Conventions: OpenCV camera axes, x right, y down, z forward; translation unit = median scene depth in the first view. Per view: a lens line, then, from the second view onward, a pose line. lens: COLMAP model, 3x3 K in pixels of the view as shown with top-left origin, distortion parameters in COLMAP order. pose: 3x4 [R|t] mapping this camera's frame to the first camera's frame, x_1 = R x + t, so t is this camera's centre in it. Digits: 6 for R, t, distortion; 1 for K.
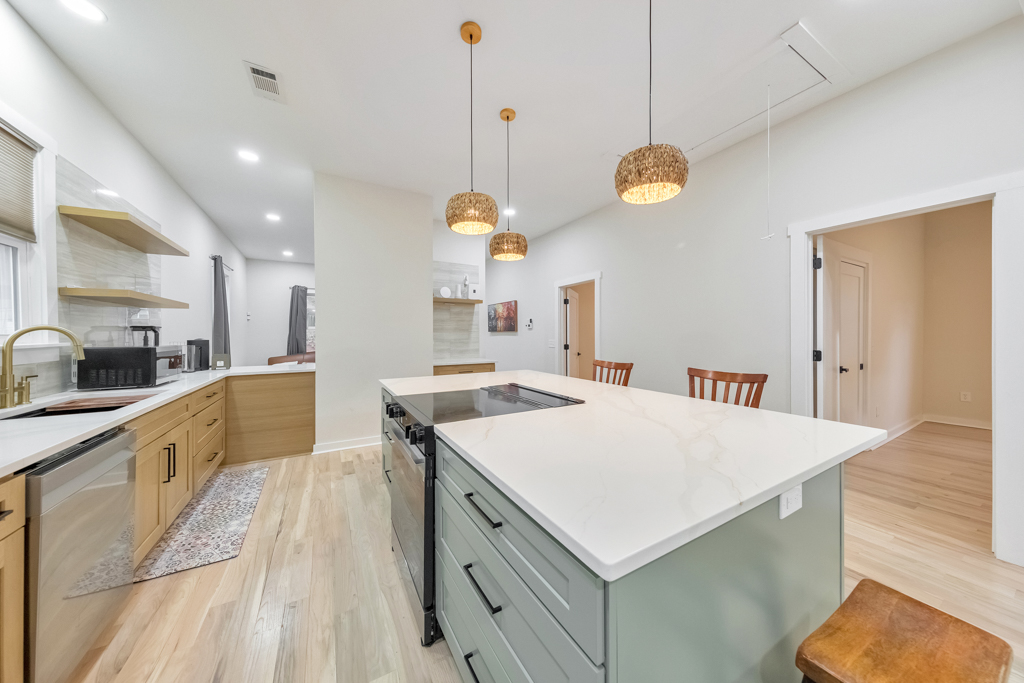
lens RADIAL K [[327.2, 0, 506.4], [0, 327.2, 339.6], [0, 0, 1]] dist [0.004989, -0.000188]
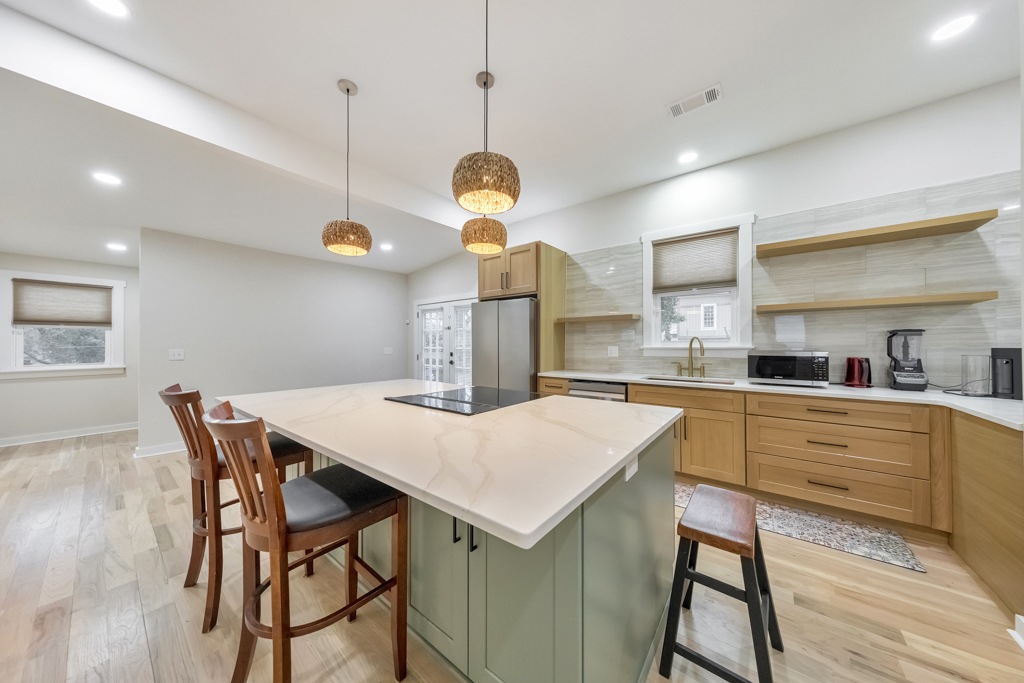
lens RADIAL K [[327.2, 0, 512.8], [0, 327.2, 344.9], [0, 0, 1]] dist [0.004989, -0.000188]
pose [[-0.920861, 0.002410, -0.389885, 0.174034], [-0.004507, 0.999848, 0.016826, -0.012852], [0.389866, 0.017252, -0.920710, 1.435643]]
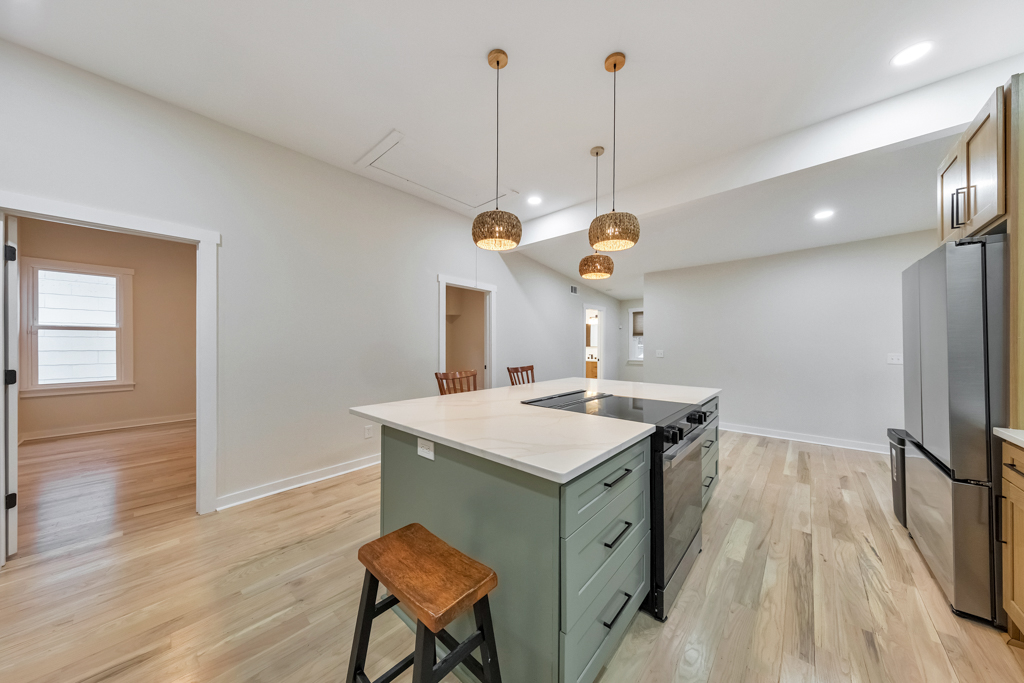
lens RADIAL K [[327.2, 0, 508.8], [0, 327.2, 340.2], [0, 0, 1]] dist [0.004989, -0.000188]
pose [[-0.318369, 0.017340, 0.947808, -0.708696], [0.019622, 0.999739, -0.011698, -0.020247], [-0.947764, 0.014874, -0.318626, 1.146770]]
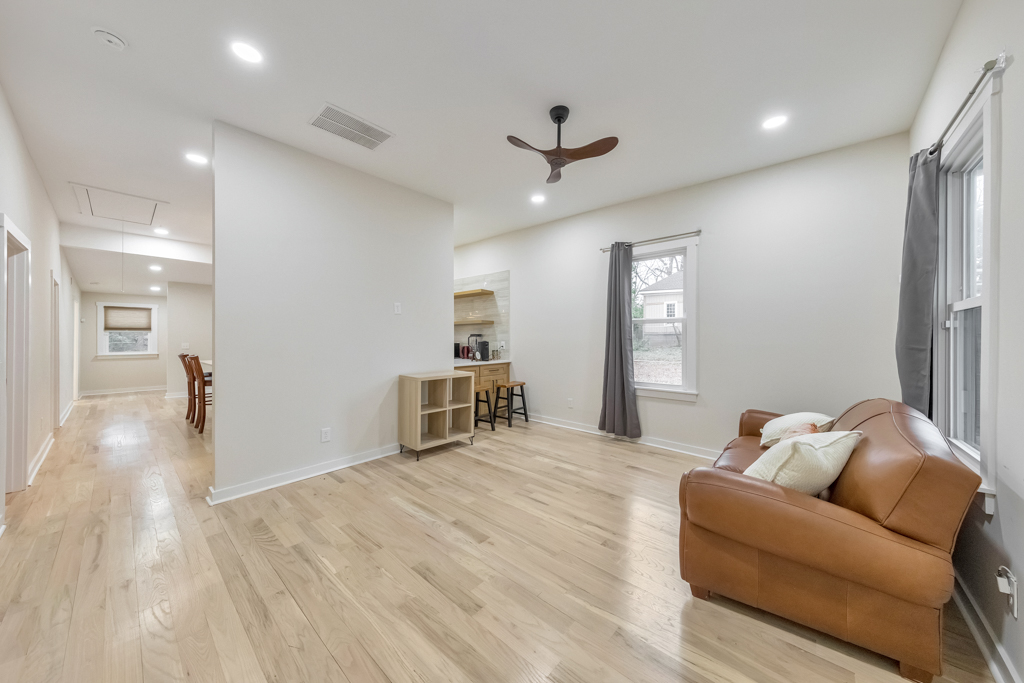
lens RADIAL K [[353.8, 0, 511.6], [0, 353.8, 338.7], [0, 0, 1]] dist [0.017085, -0.000073]
pose [[-0.945027, 0.001493, -0.326989, -0.616502], [-0.002107, 0.999941, 0.010655, -0.039300], [0.326986, 0.010758, -0.944968, 3.242213]]
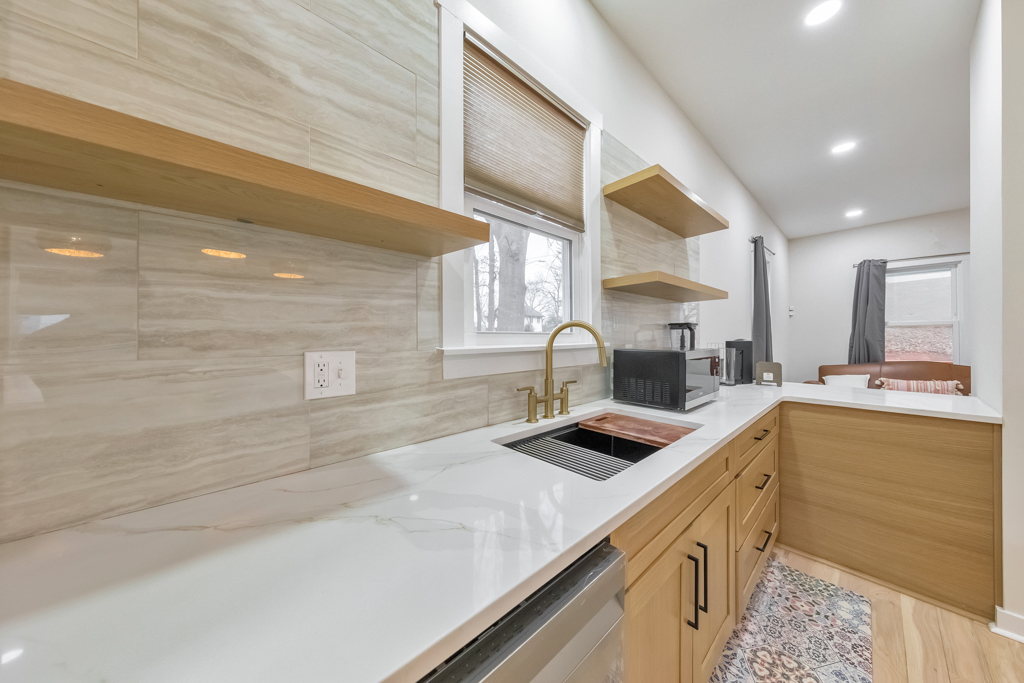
lens RADIAL K [[327.2, 0, 511.2], [0, 327.2, 334.6], [0, 0, 1]] dist [0.004989, -0.000188]
pose [[0.219929, -0.008608, -0.975478, -0.412298], [-0.009655, 0.999893, -0.011000, 0.000235], [0.975468, 0.011838, 0.219823, 0.422097]]
